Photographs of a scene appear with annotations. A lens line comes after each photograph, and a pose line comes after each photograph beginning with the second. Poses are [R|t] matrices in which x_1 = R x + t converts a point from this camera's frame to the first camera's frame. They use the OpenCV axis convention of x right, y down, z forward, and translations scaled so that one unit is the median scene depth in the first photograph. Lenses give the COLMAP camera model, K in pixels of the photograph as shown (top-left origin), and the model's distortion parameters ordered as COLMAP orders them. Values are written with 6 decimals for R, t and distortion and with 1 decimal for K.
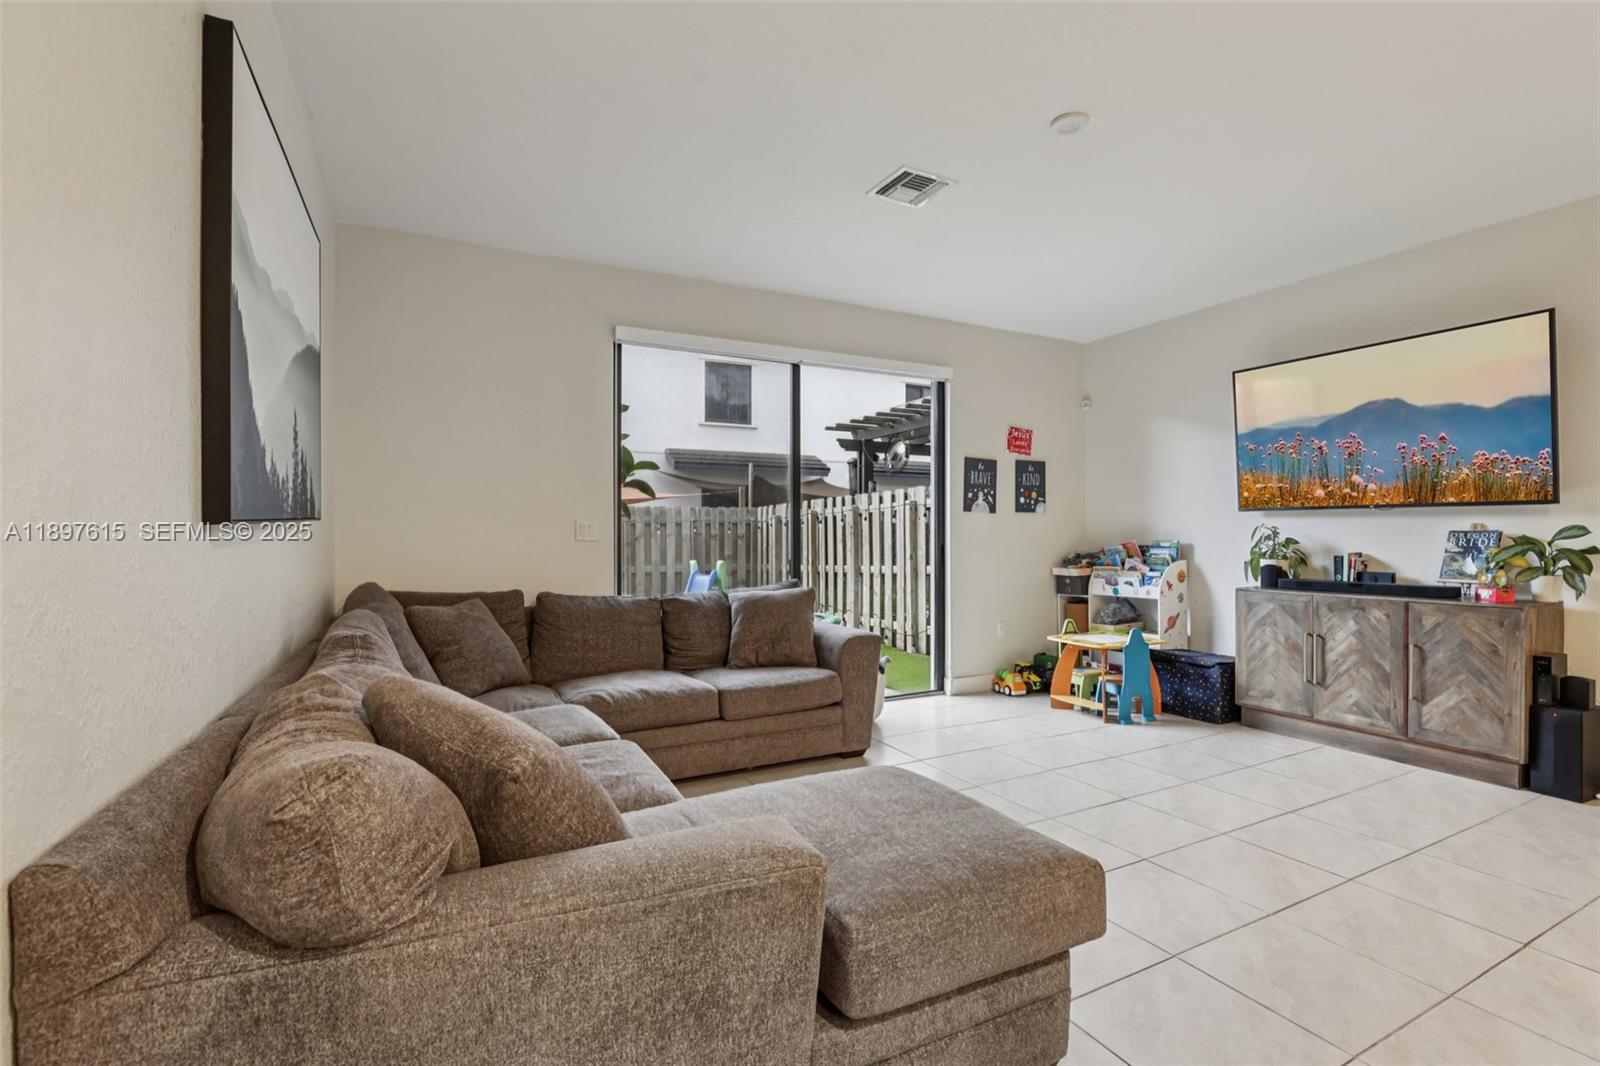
lens RADIAL K [[735.6, 0, 800.4], [0, 735.6, 542.4], [0, 0, 1]] dist [-0.035195, 0.007270]
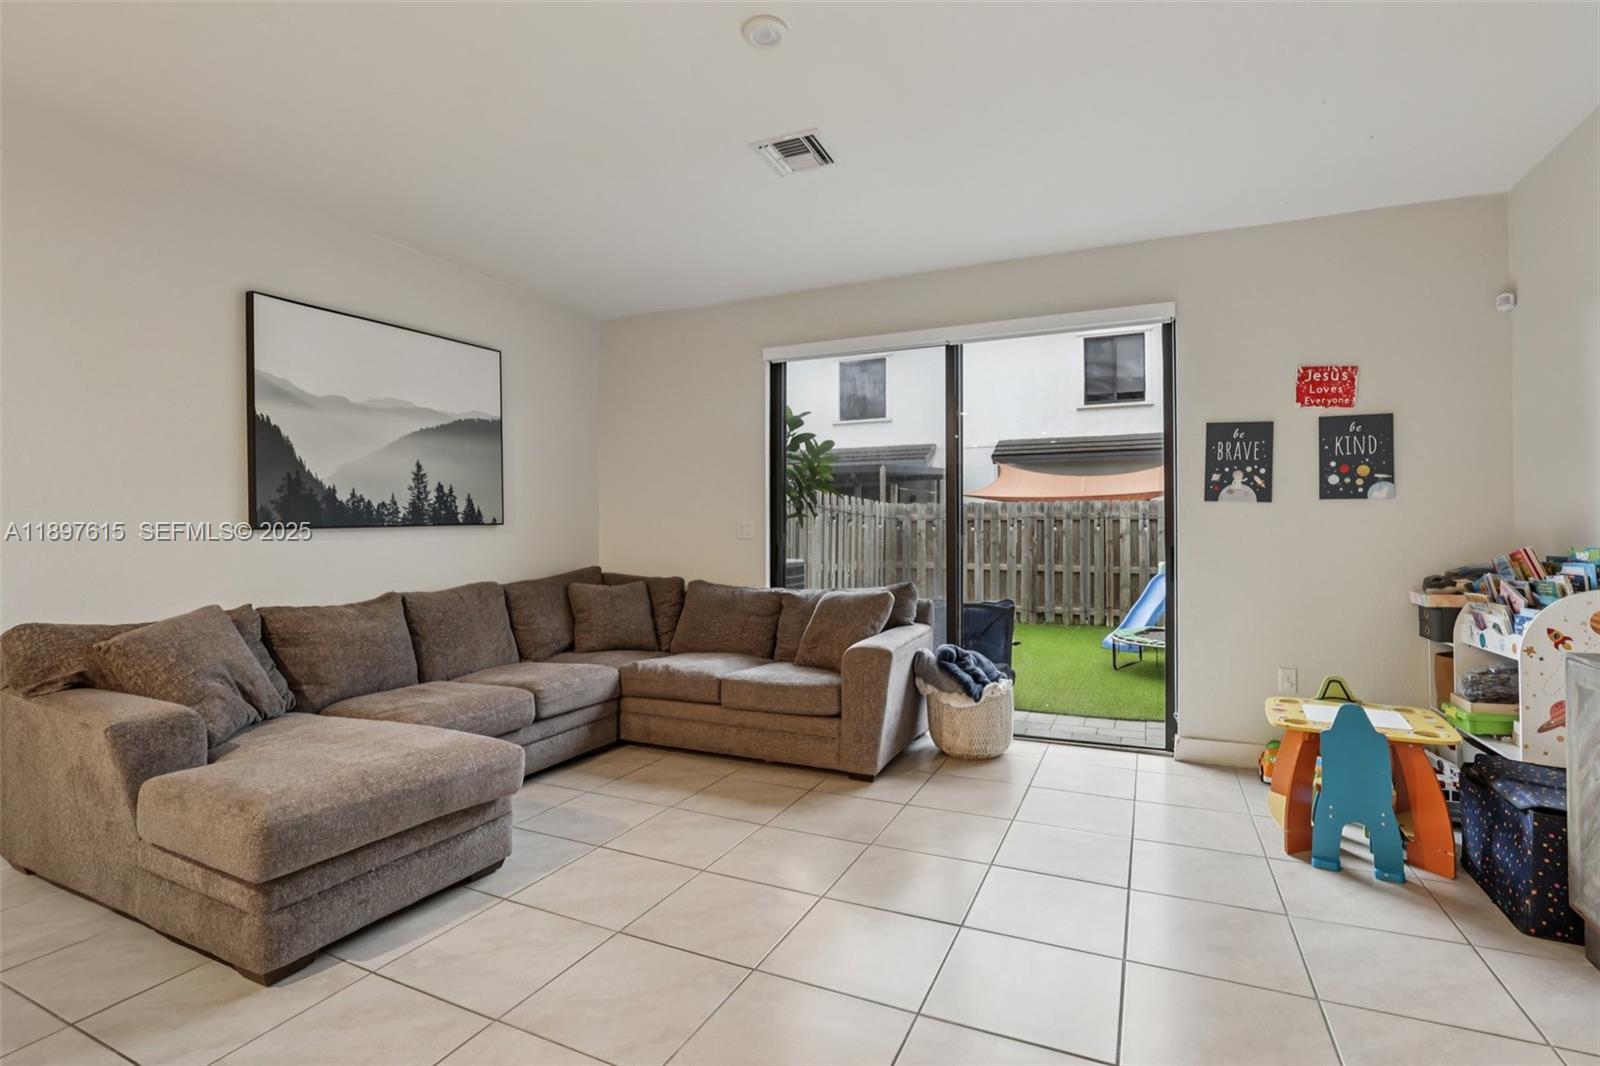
lens RADIAL K [[735.6, 0, 813.4], [0, 735.6, 531.3], [0, 0, 1]] dist [-0.035195, 0.007270]
pose [[0.624258, 0.002064, -0.781215, 0.520920], [-0.008898, 0.999950, -0.004468, -0.006950], [0.781168, 0.009740, 0.624245, 0.272535]]
